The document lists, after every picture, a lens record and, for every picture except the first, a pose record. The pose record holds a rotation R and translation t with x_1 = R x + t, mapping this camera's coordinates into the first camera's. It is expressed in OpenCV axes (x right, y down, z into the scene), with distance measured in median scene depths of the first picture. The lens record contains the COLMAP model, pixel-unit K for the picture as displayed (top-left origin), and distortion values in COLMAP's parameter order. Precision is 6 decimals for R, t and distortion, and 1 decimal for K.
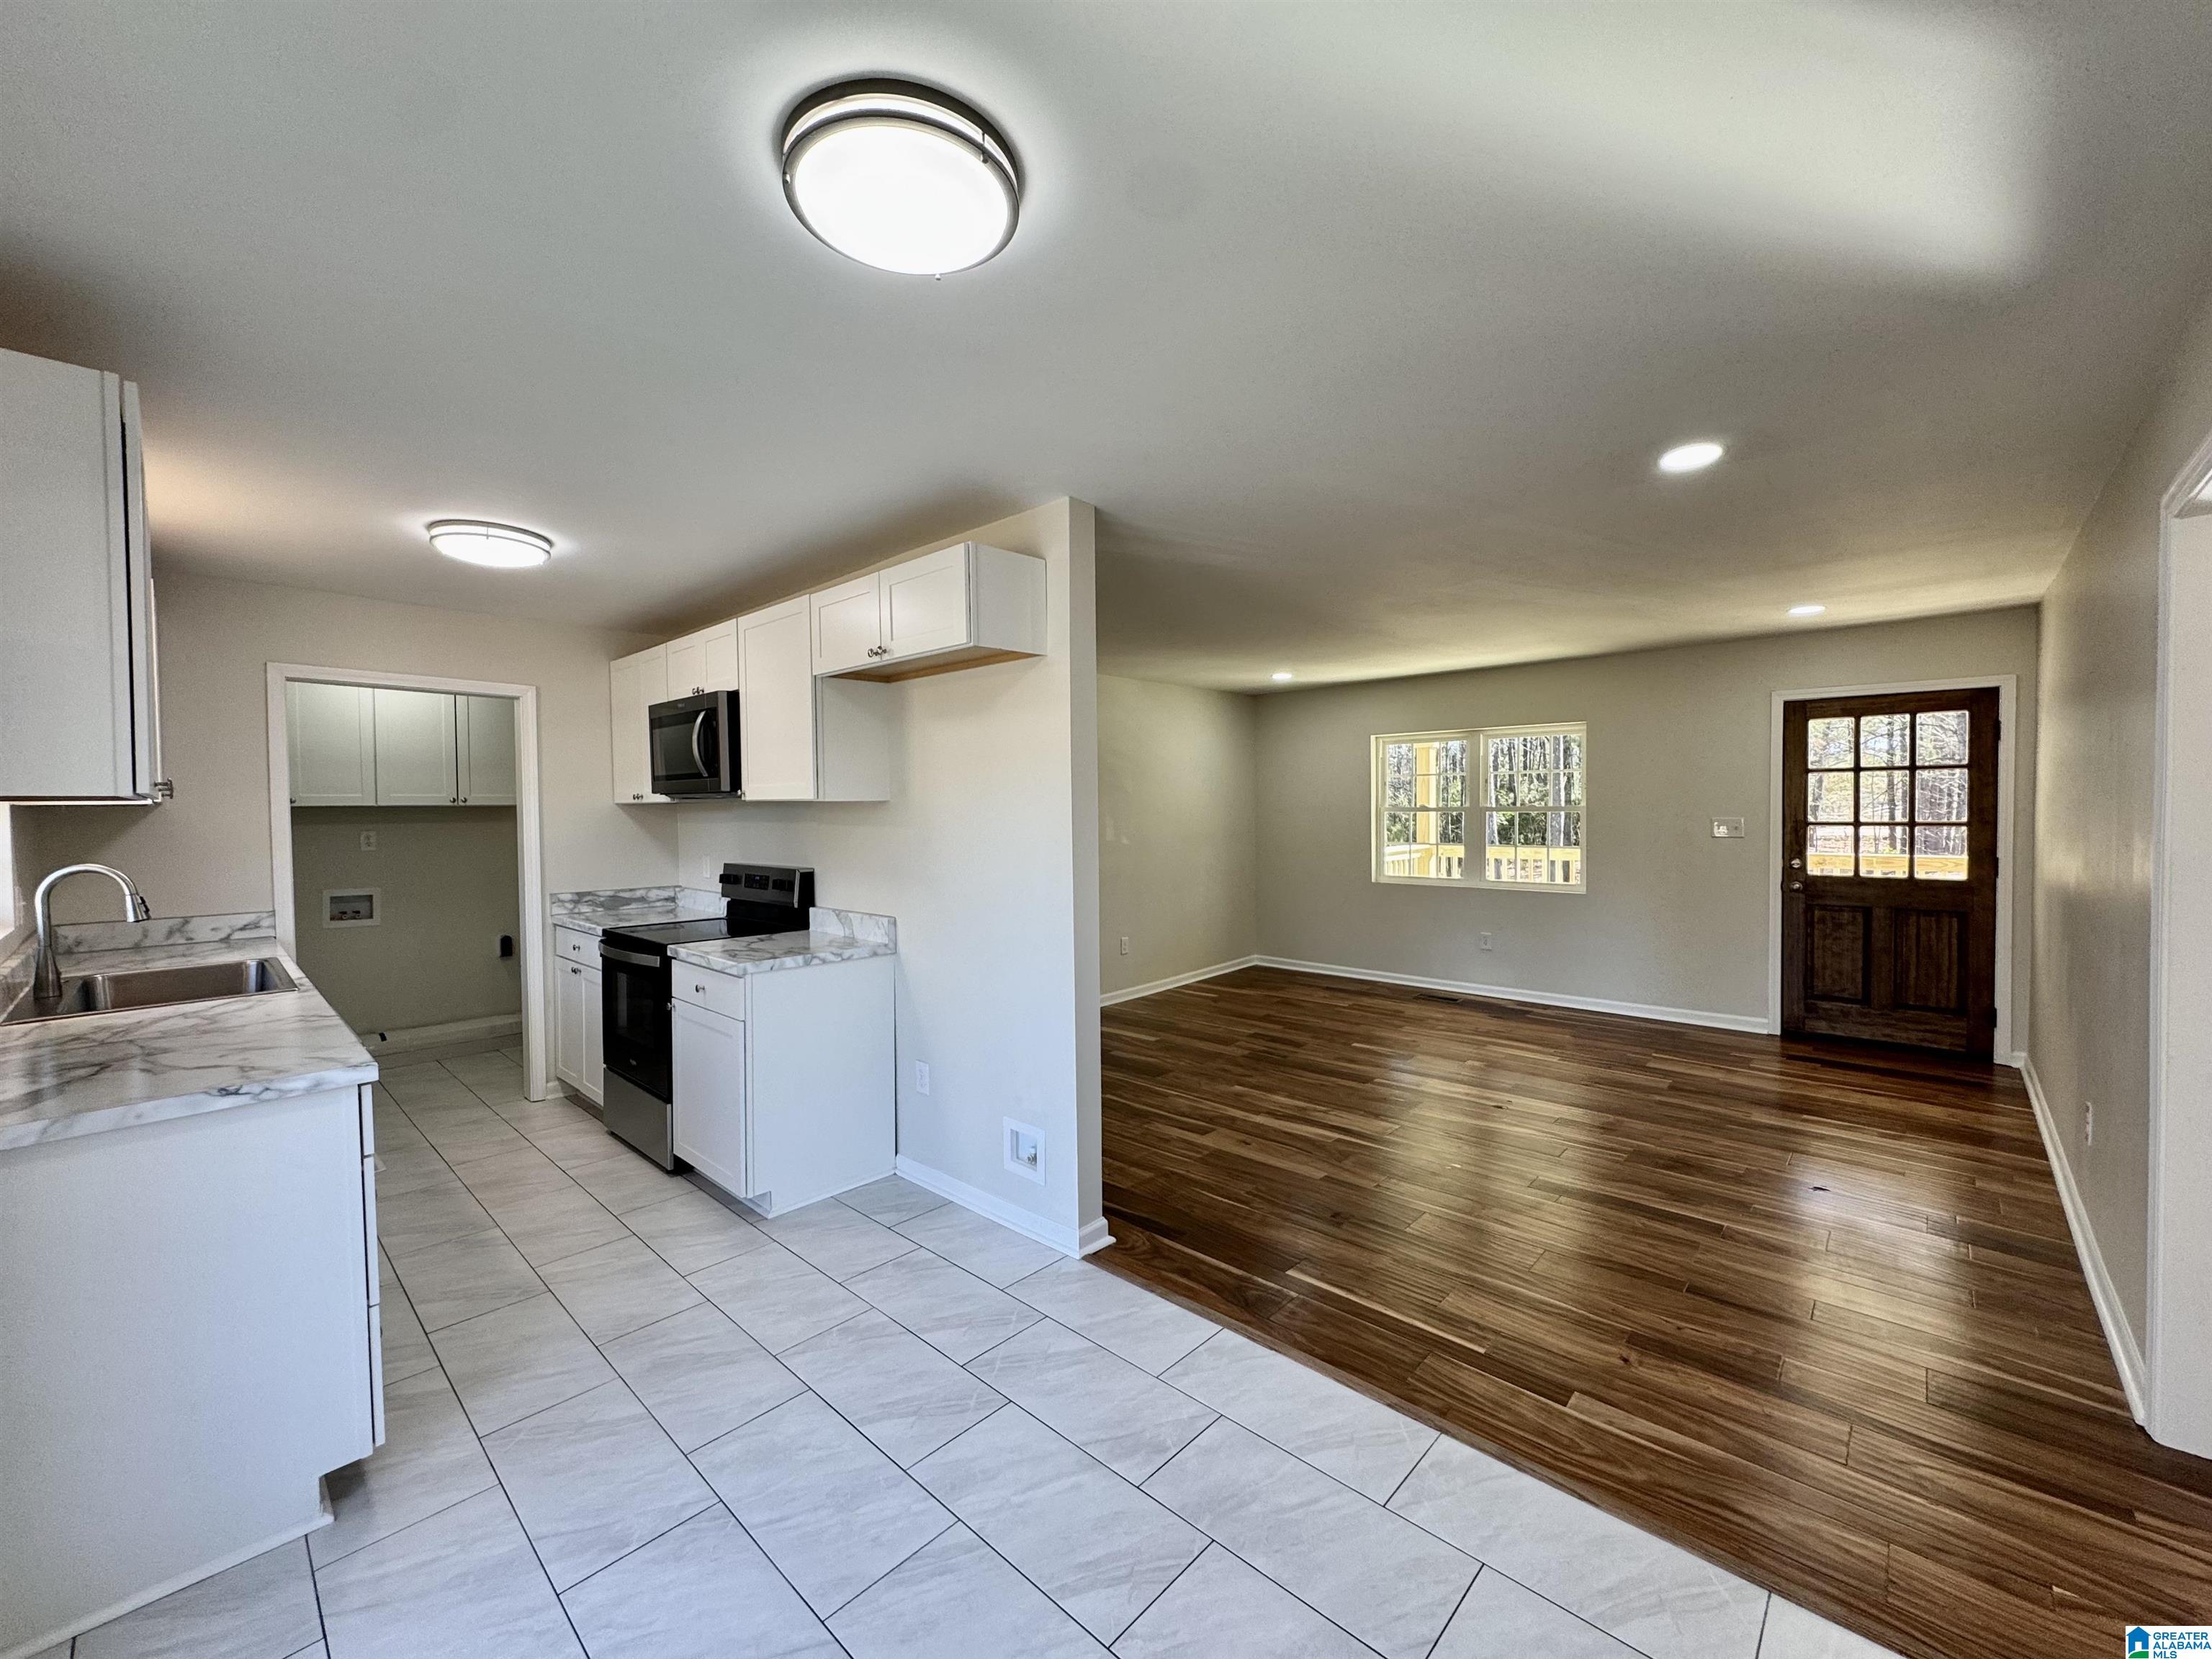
lens RADIAL K [[881.6, 0, 1105.5], [0, 881.6, 828.7], [0, 0, 1]] dist [-0.001126, -0.000114]
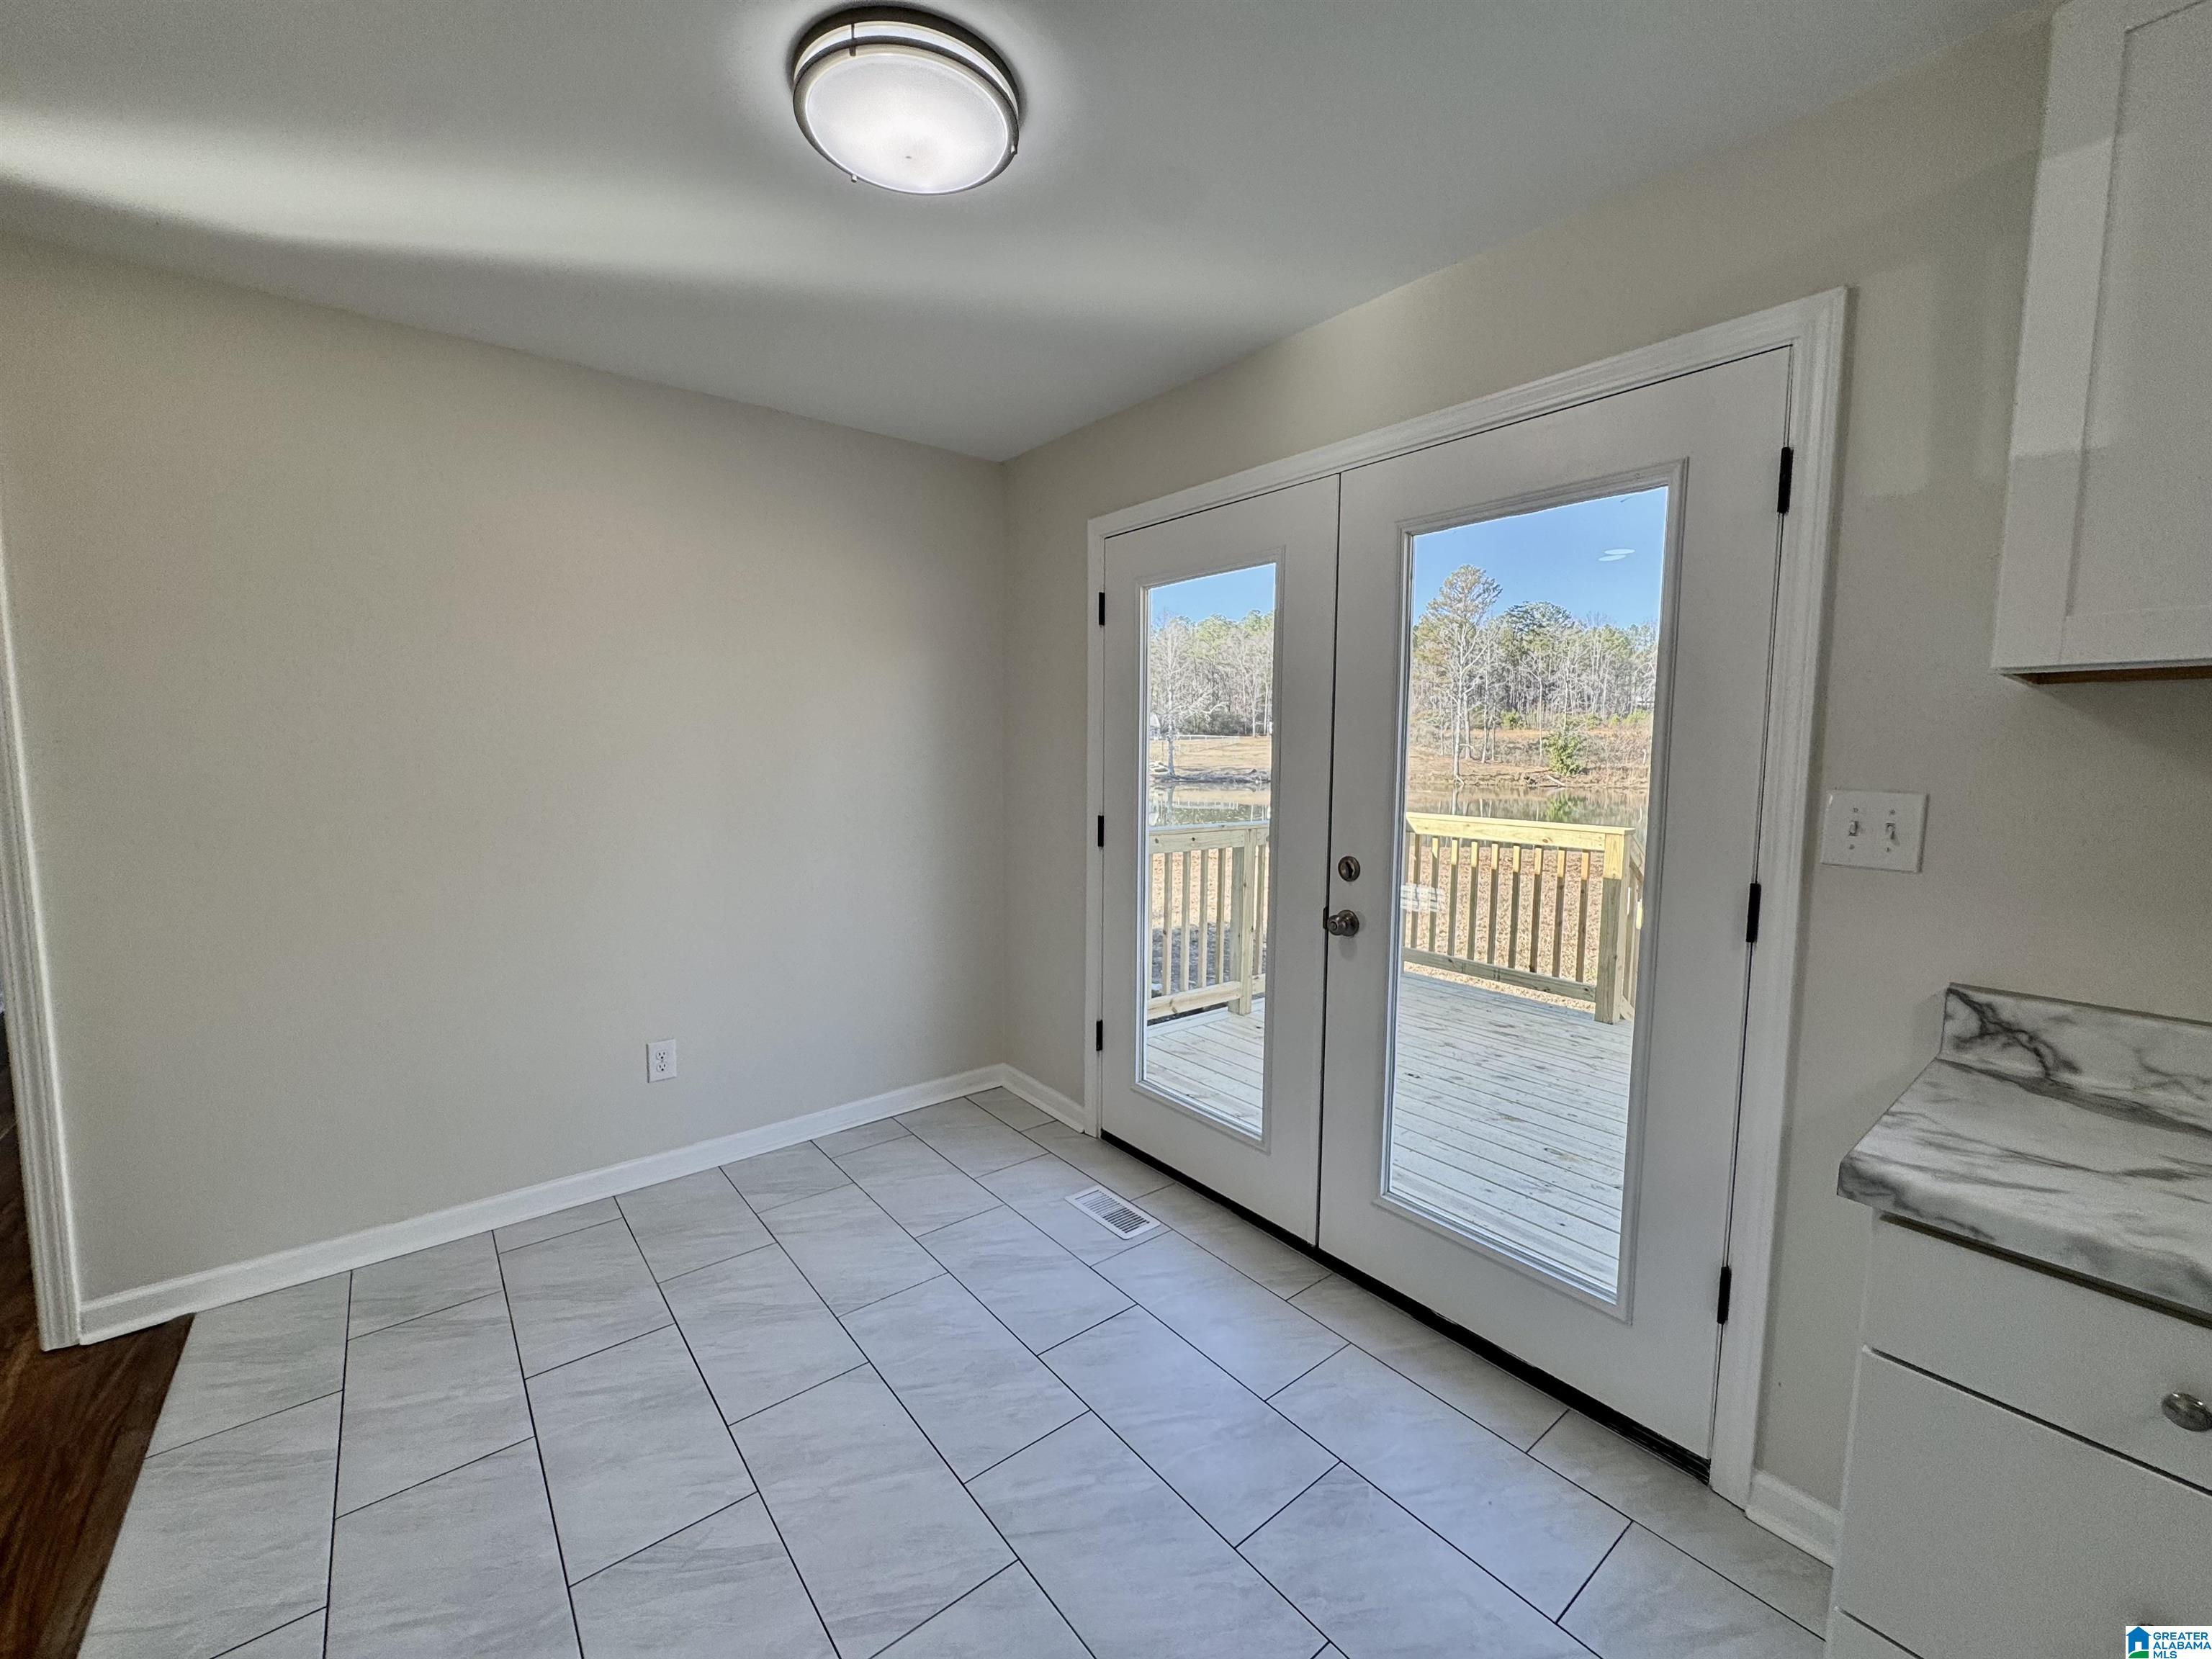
lens RADIAL K [[884.8, 0, 1102.4], [0, 884.8, 829.0], [0, 0, 1]] dist [0.000687, 0.000384]
pose [[-0.990154, -0.010423, 0.139597, -0.197848], [0.005752, 0.993352, 0.114969, 0.000262], [-0.139867, 0.114640, -0.983511, 0.680847]]
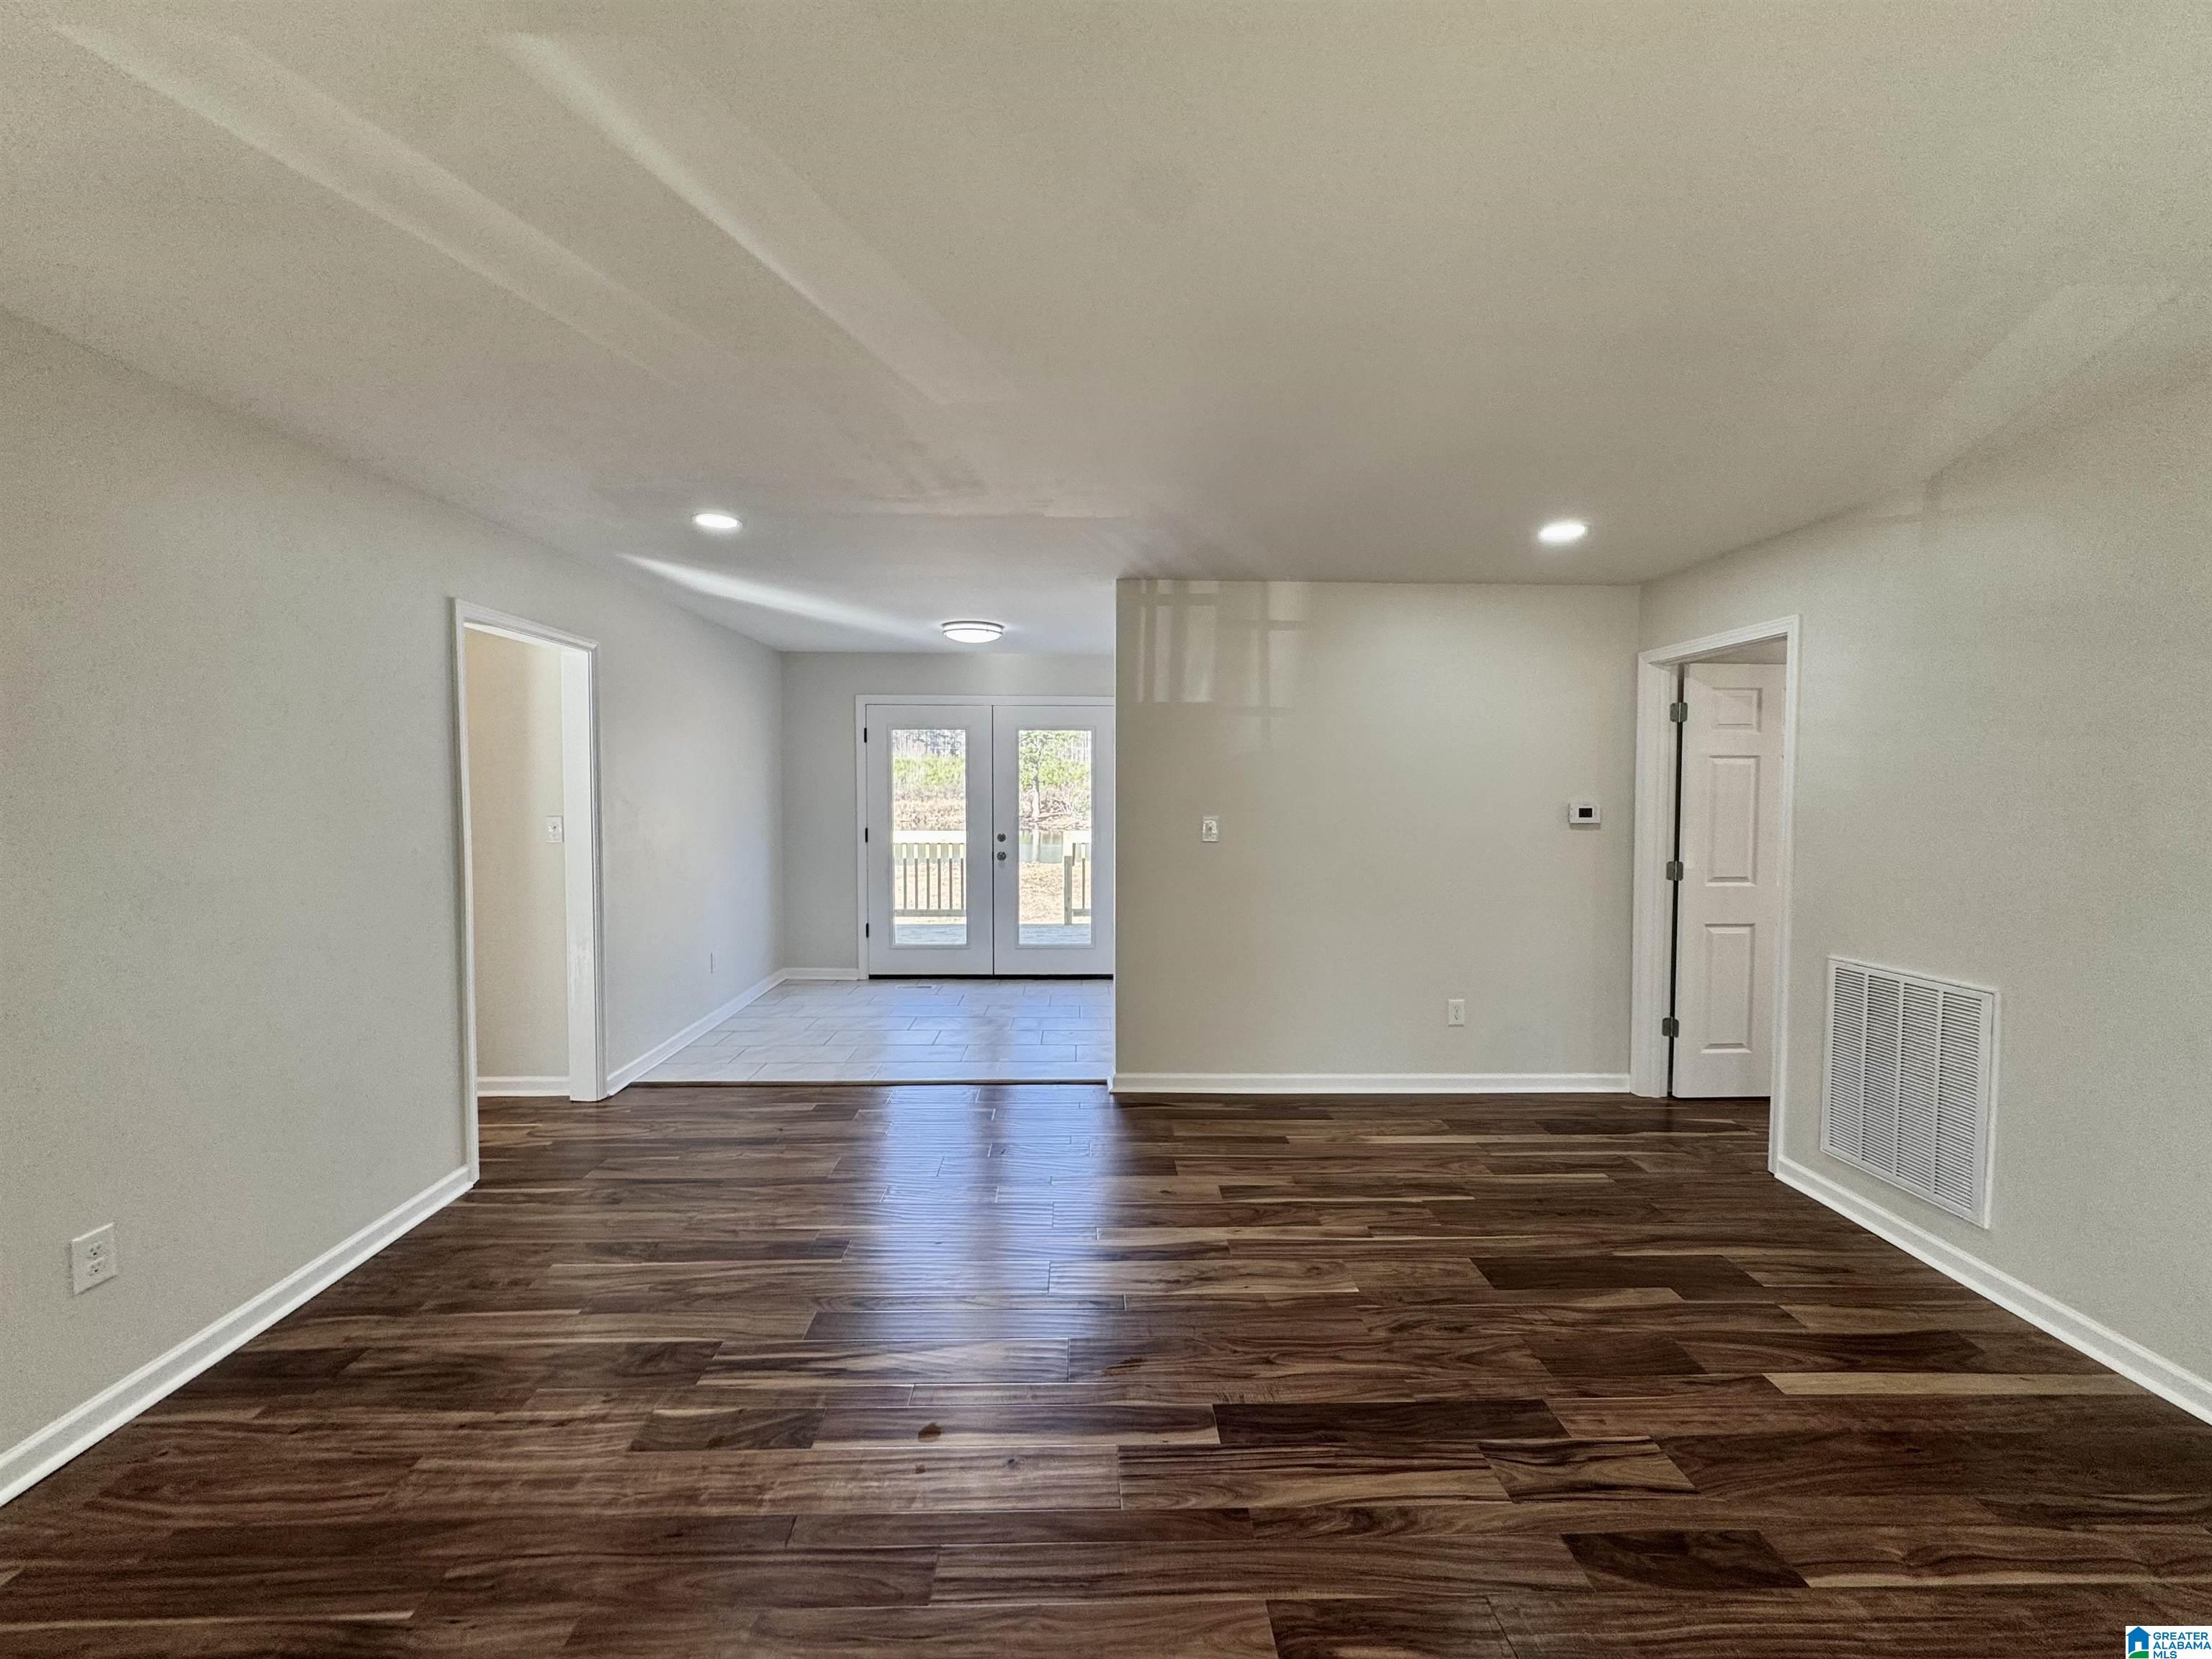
lens RADIAL K [[881.6, 0, 1105.5], [0, 881.6, 828.7], [0, 0, 1]] dist [-0.001126, -0.000114]
pose [[-0.707964, 0.038629, -0.705191, 0.699416], [-0.013391, 0.997589, 0.068090, -0.039297], [0.706121, 0.057648, -0.705740, 1.374845]]
